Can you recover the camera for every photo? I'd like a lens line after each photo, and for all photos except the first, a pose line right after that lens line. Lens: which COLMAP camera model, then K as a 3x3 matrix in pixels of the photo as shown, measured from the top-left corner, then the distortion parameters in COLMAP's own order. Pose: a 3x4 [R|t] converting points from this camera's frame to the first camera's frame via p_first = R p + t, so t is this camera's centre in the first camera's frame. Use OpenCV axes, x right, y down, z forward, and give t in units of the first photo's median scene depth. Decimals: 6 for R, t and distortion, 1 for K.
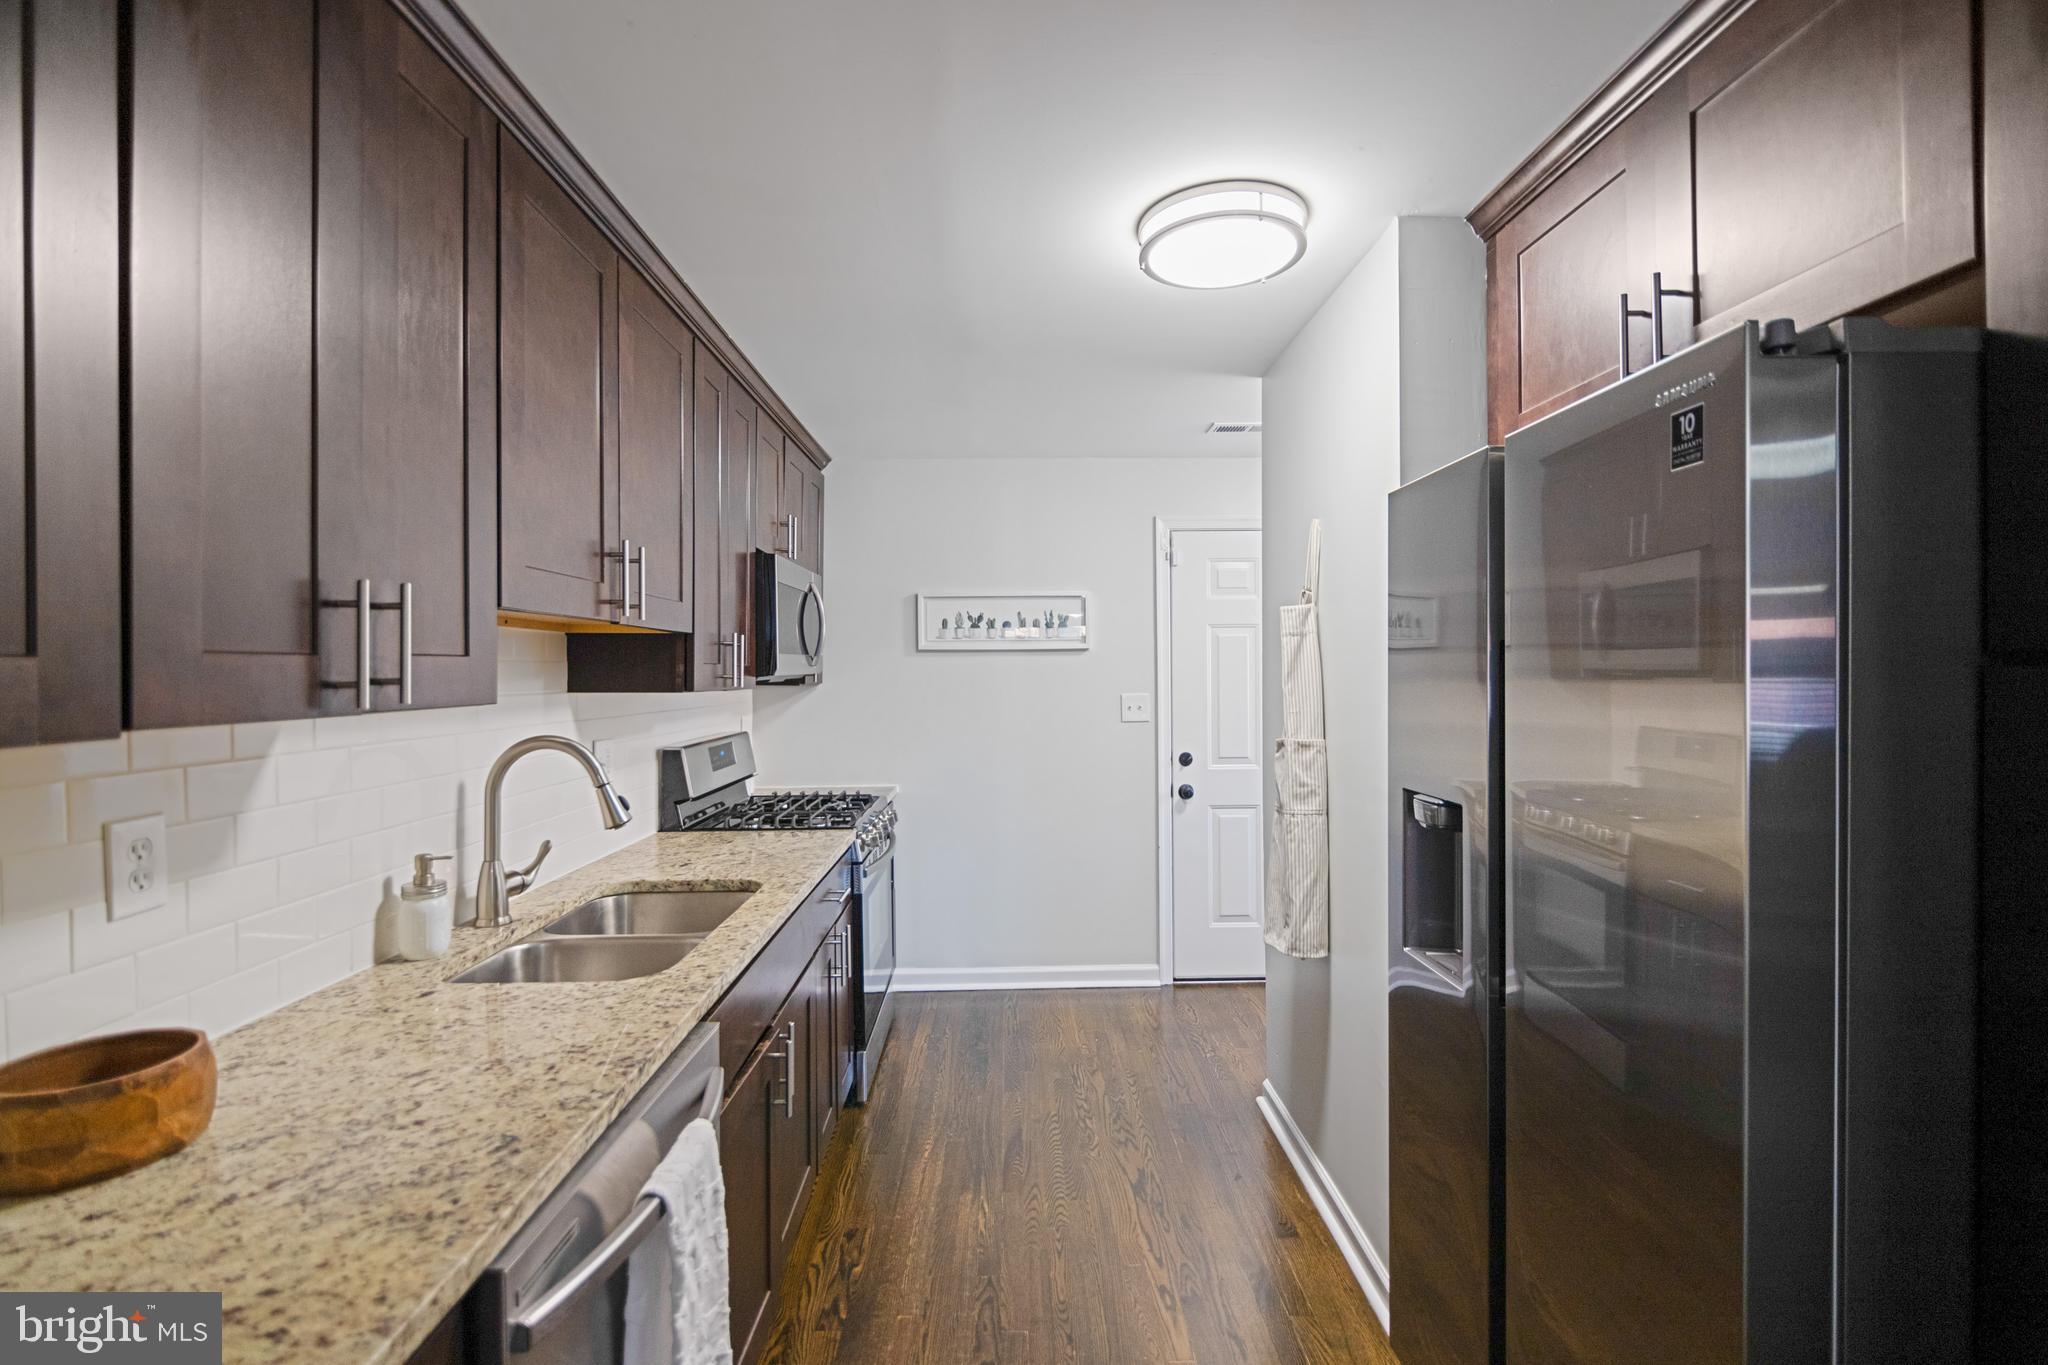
lens RADIAL K [[924.9, 0, 1031.0], [0, 924.9, 672.8], [0, 0, 1]] dist [0.002331, -0.004558]
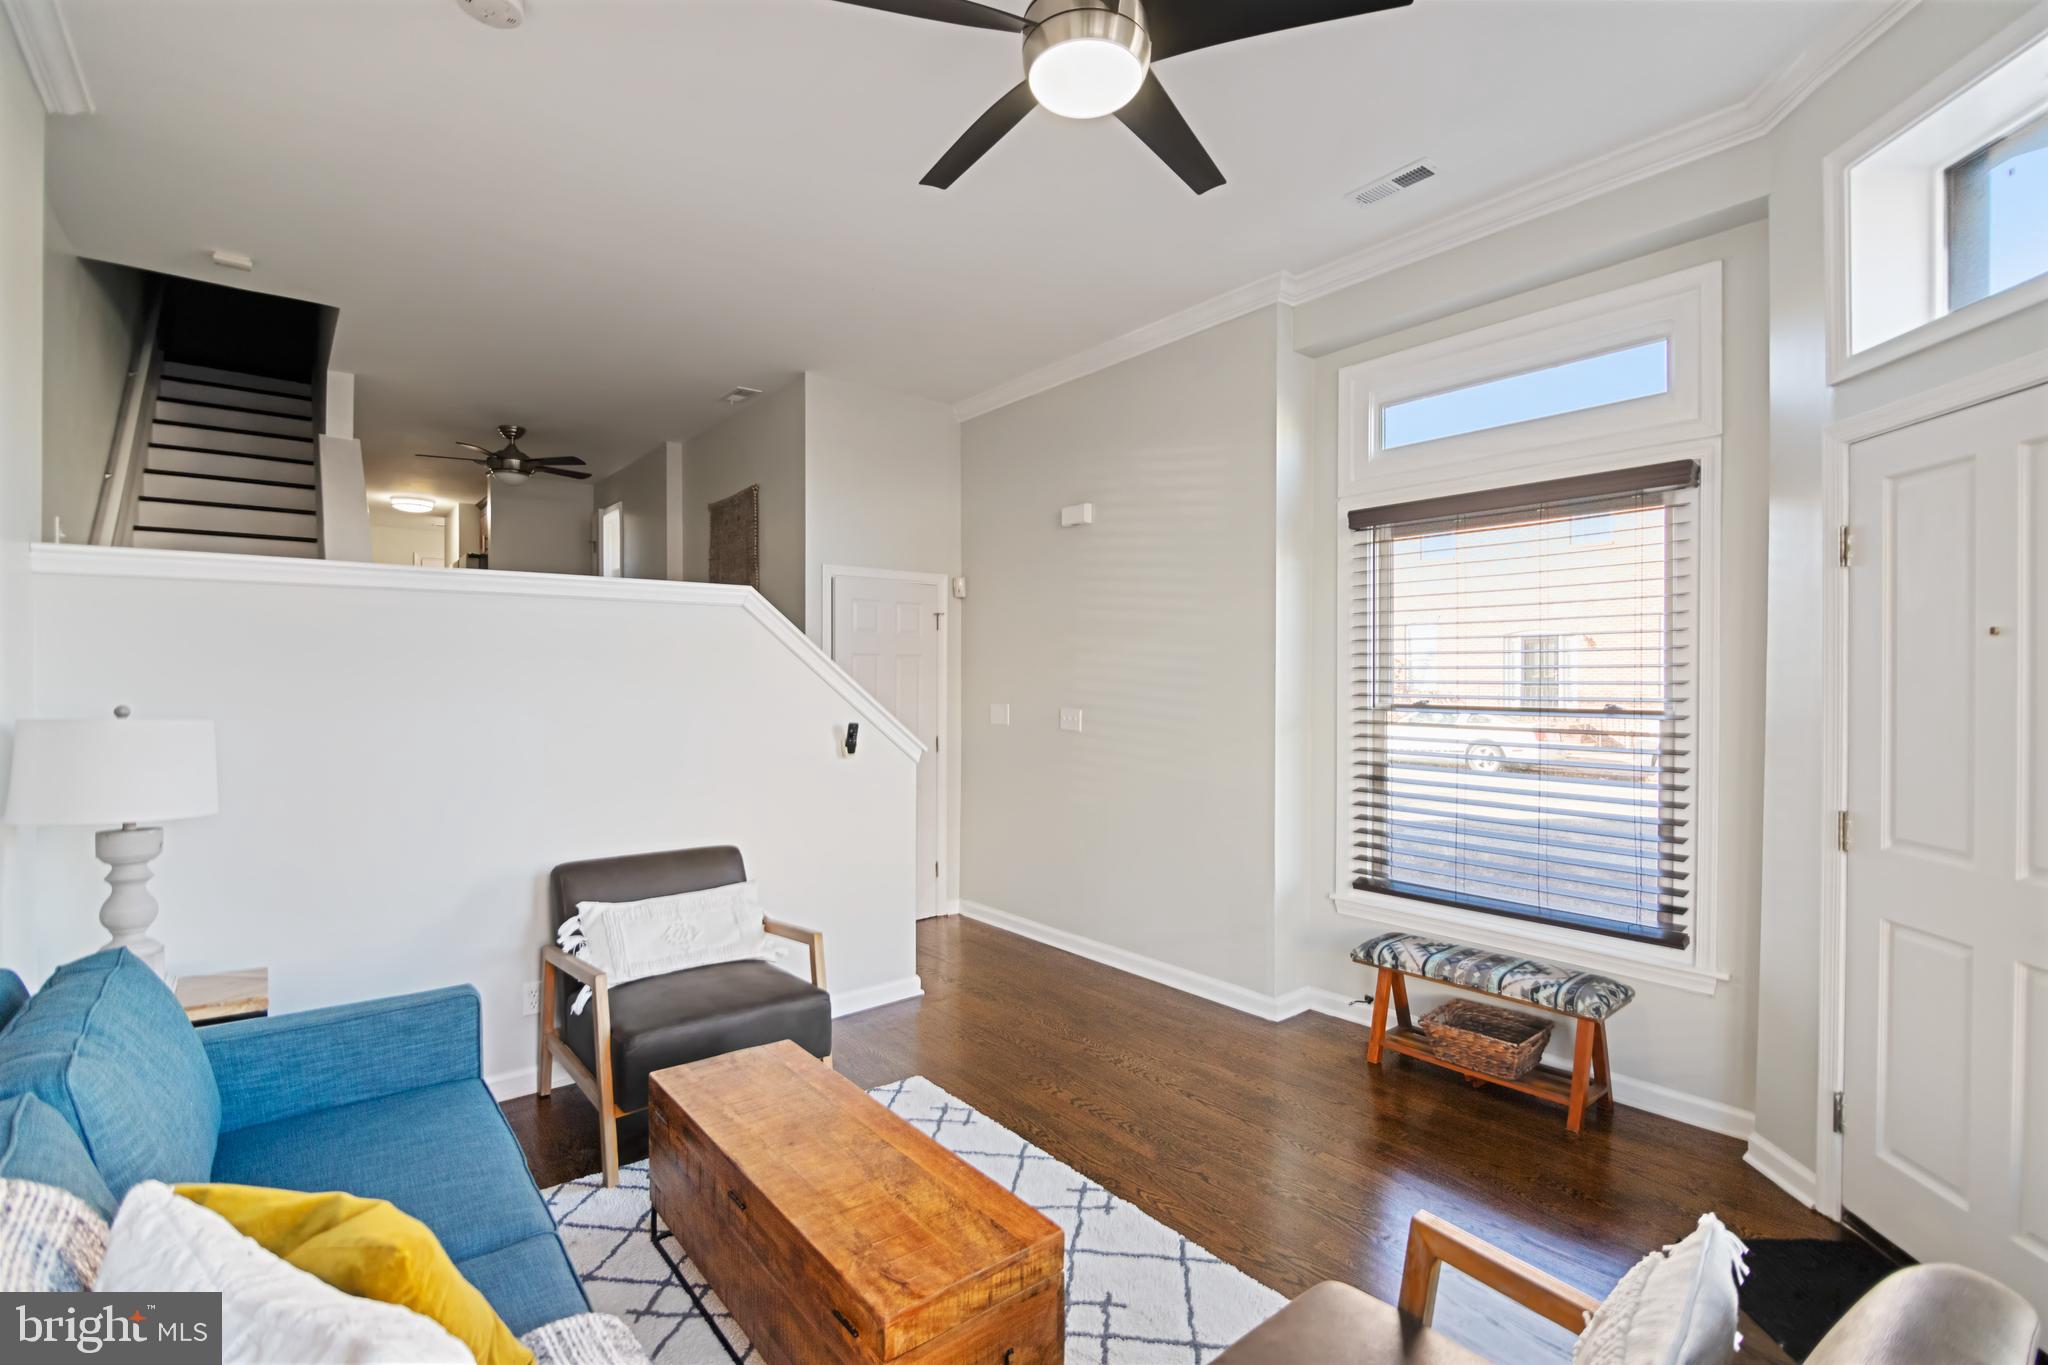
lens RADIAL K [[922.0, 0, 1024.0], [0, 922.0, 682.5], [0, 0, 1]] dist [-0.008646, -0.001320]
pose [[0.791731, 0.002305, 0.610865, -0.135315], [-0.003285, 0.999994, 0.000484, 0.328093], [-0.610861, -0.002390, 0.791735, -3.730578]]
